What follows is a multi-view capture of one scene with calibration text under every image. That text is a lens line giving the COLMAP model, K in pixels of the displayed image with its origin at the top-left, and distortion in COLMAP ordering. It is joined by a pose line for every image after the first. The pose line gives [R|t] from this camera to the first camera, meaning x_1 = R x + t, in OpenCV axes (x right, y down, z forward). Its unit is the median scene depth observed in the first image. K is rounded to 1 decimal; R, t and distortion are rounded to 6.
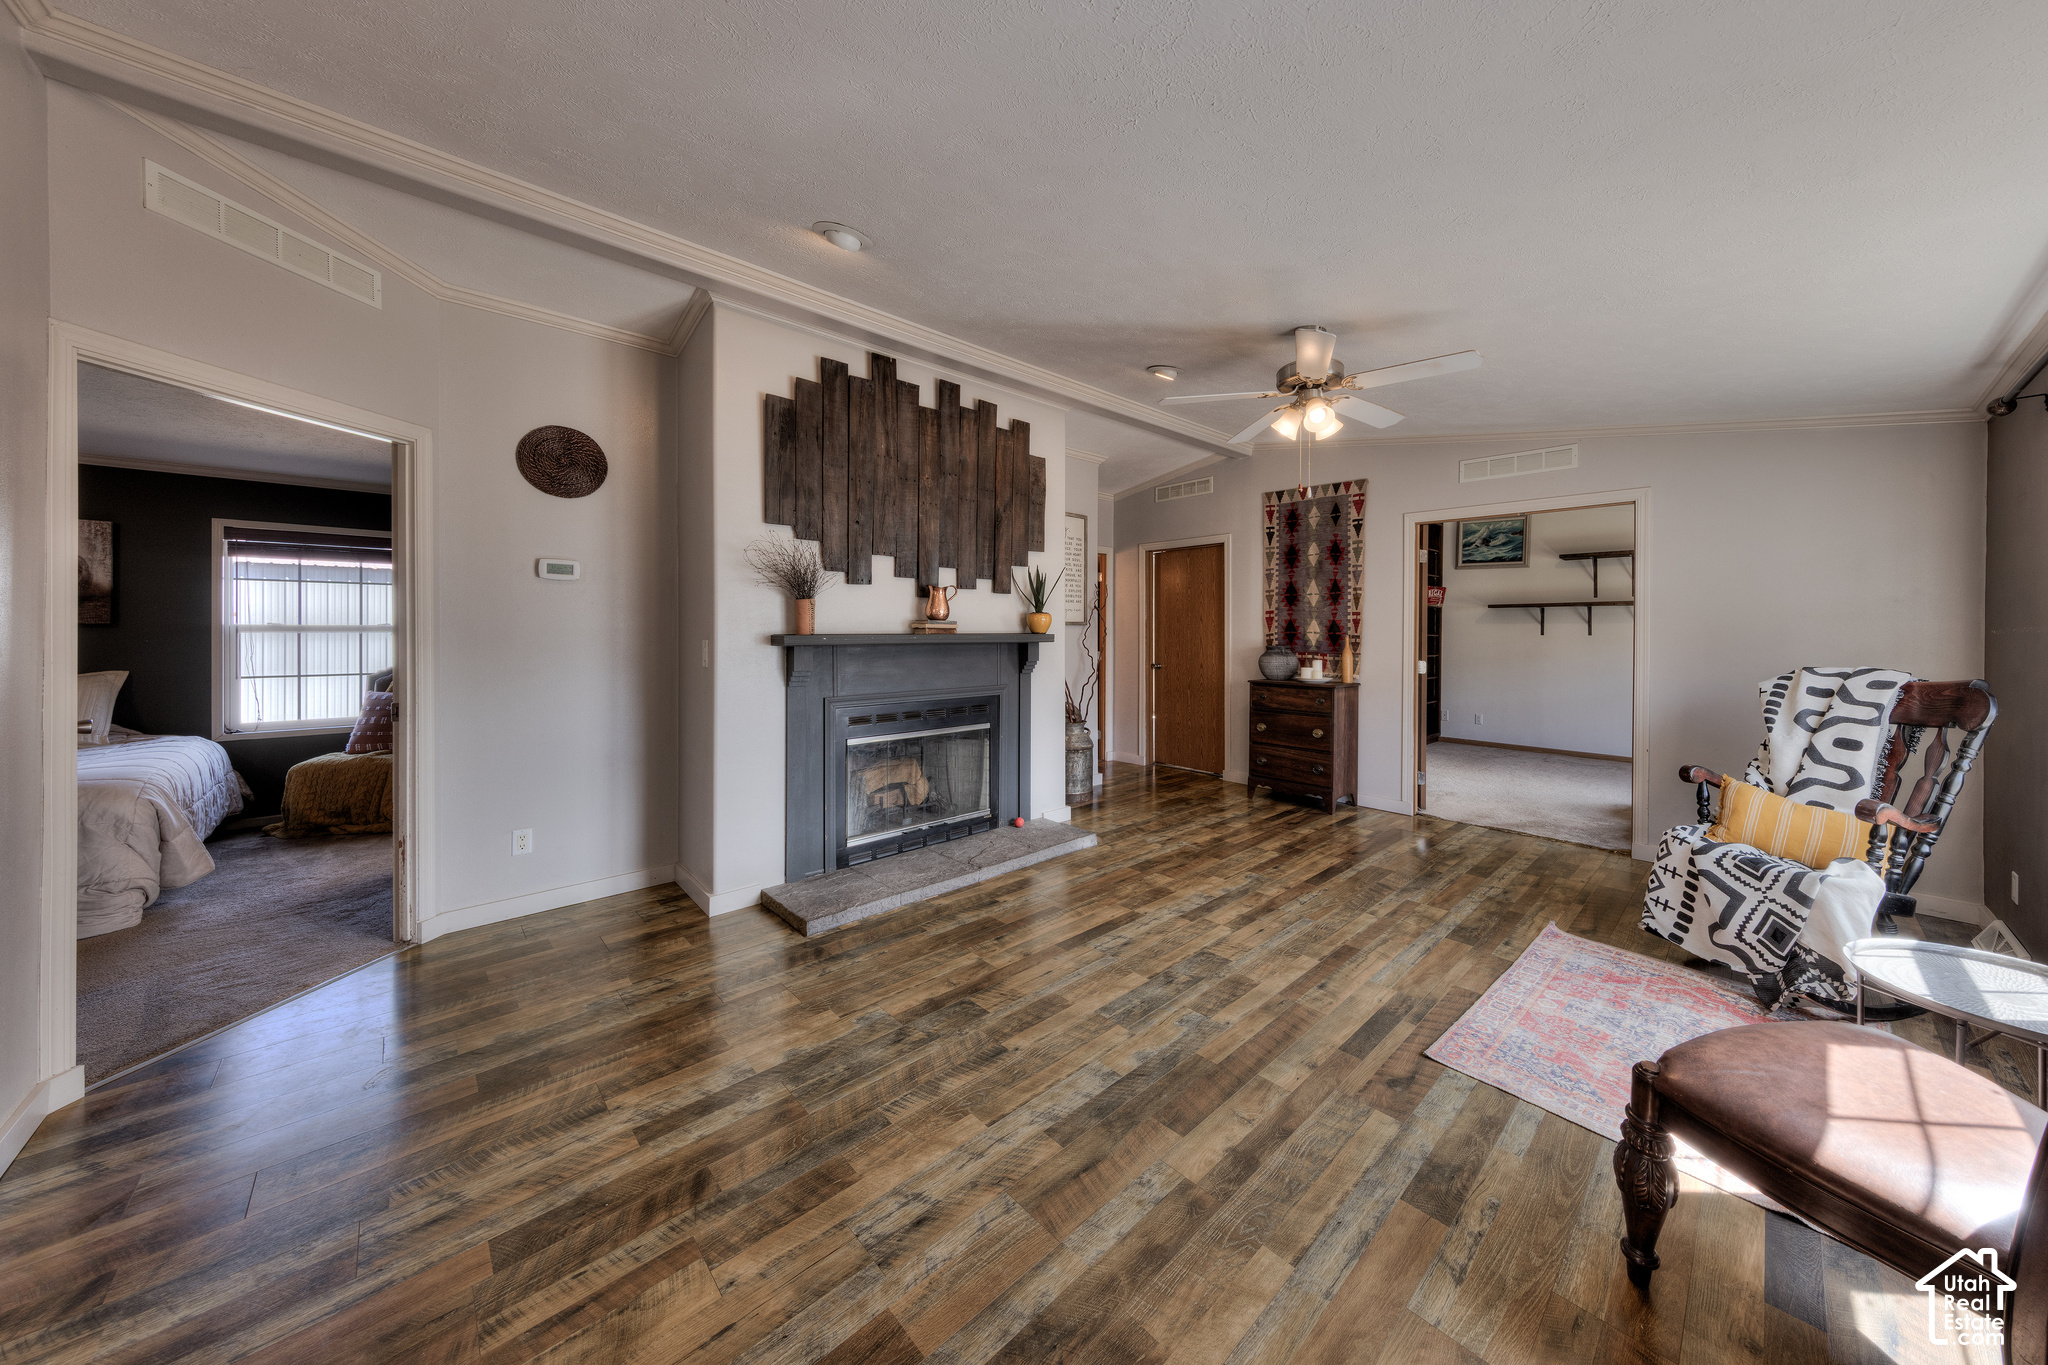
lens RADIAL K [[686.0, 0, 1107.7], [0, 686.0, 637.9], [0, 0, 1]] dist [0.000090, -0.000189]
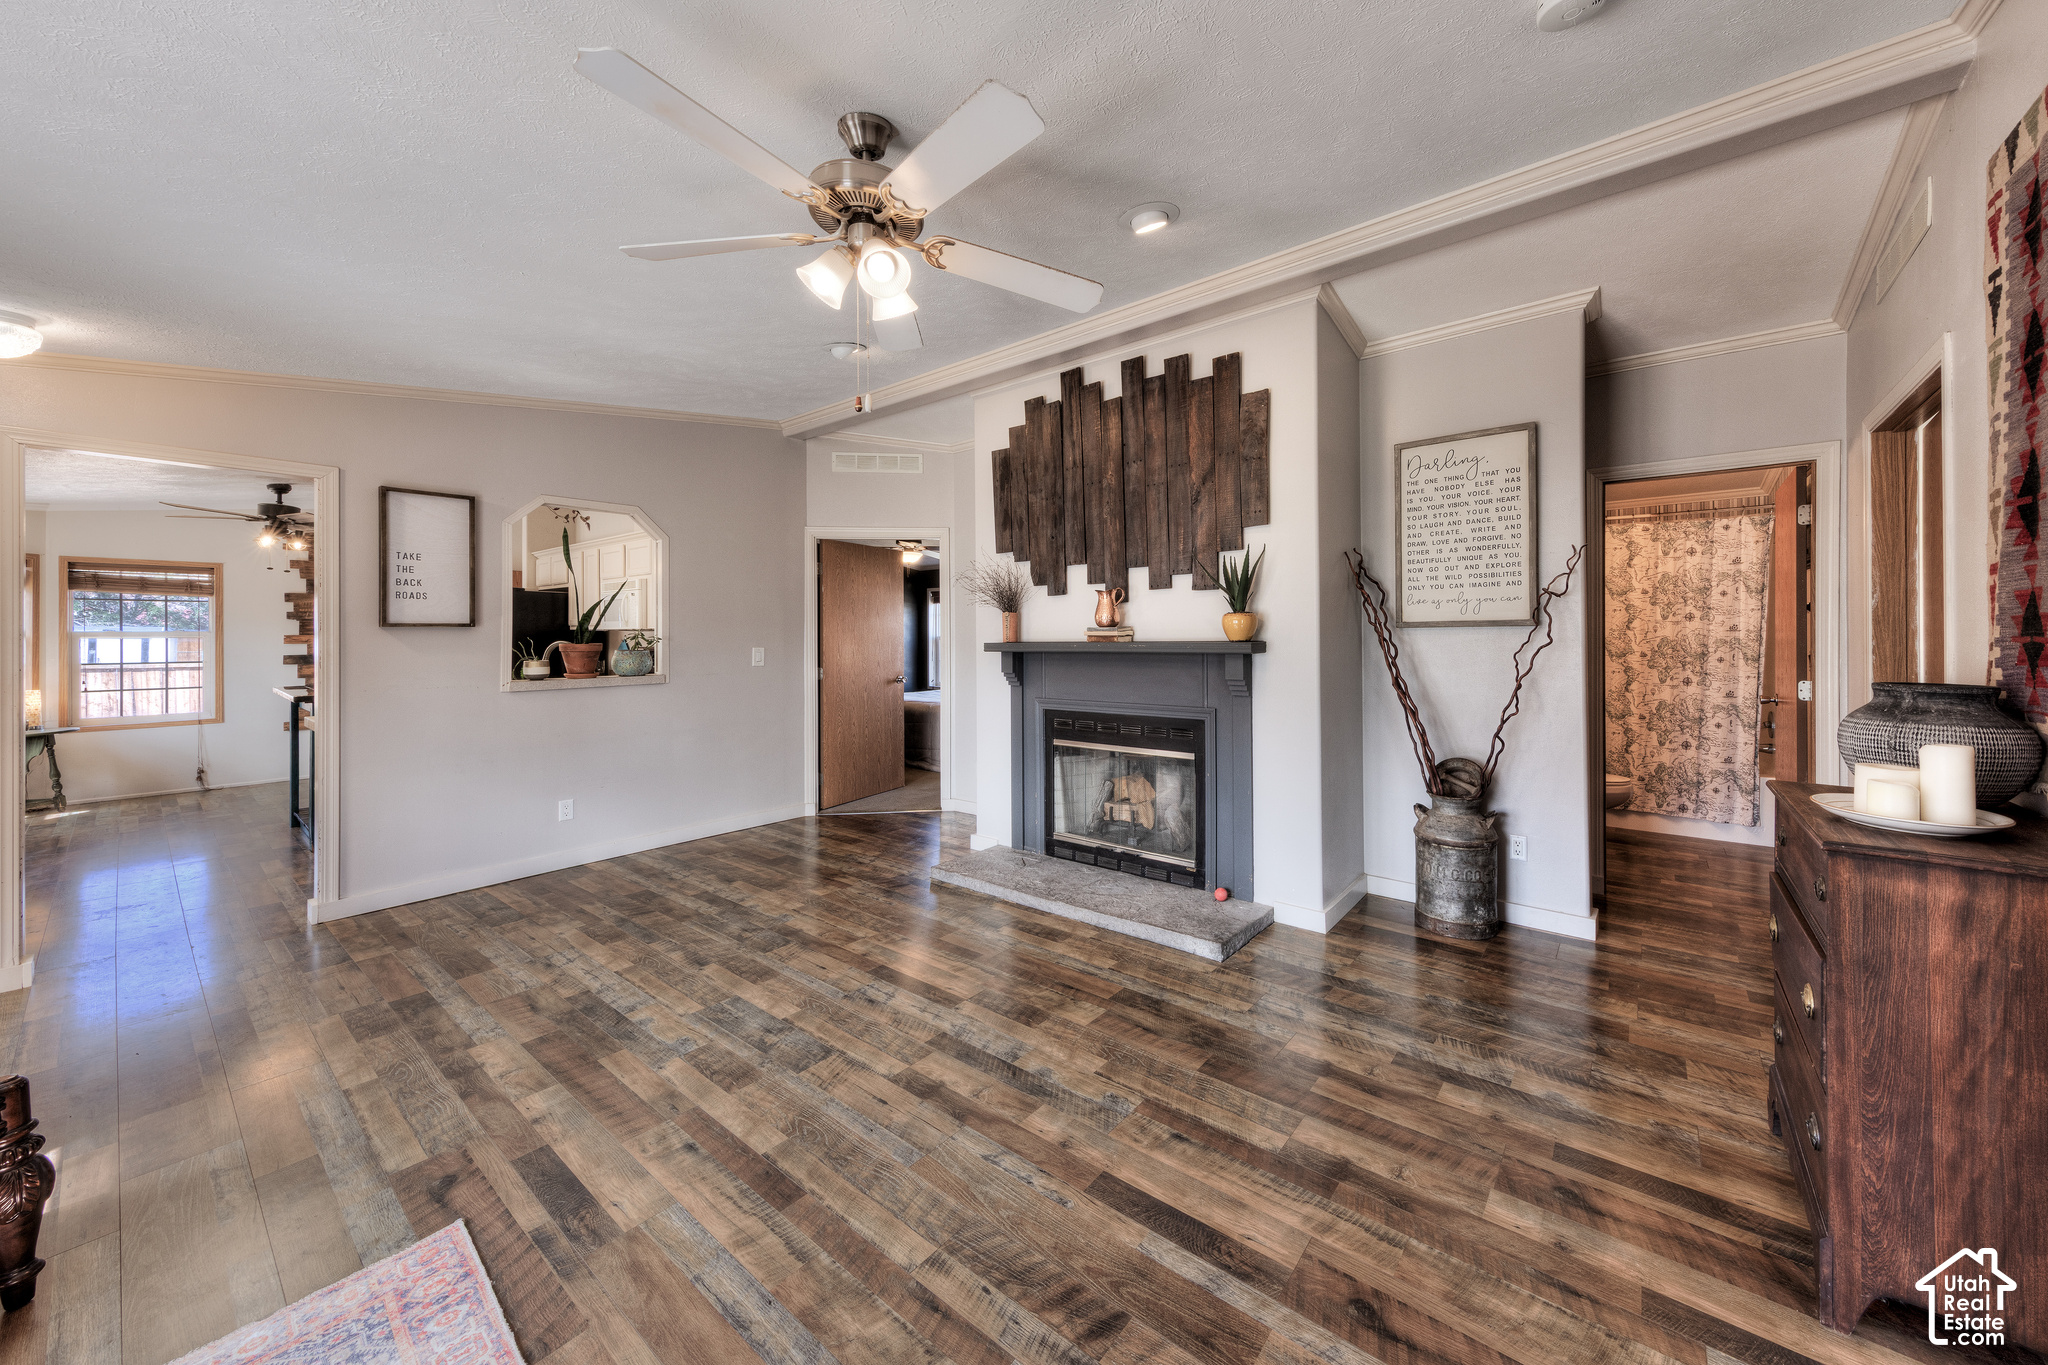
lens RADIAL K [[724.5, 0, 1076.1], [0, 724.5, 634.7], [0, 0, 1]] dist [0.009035, -0.000366]
pose [[0.123046, -0.004445, -0.992391, 0.870551], [-0.003234, 0.999983, -0.004880, -0.012756], [0.992396, 0.003810, 0.123030, 1.021364]]
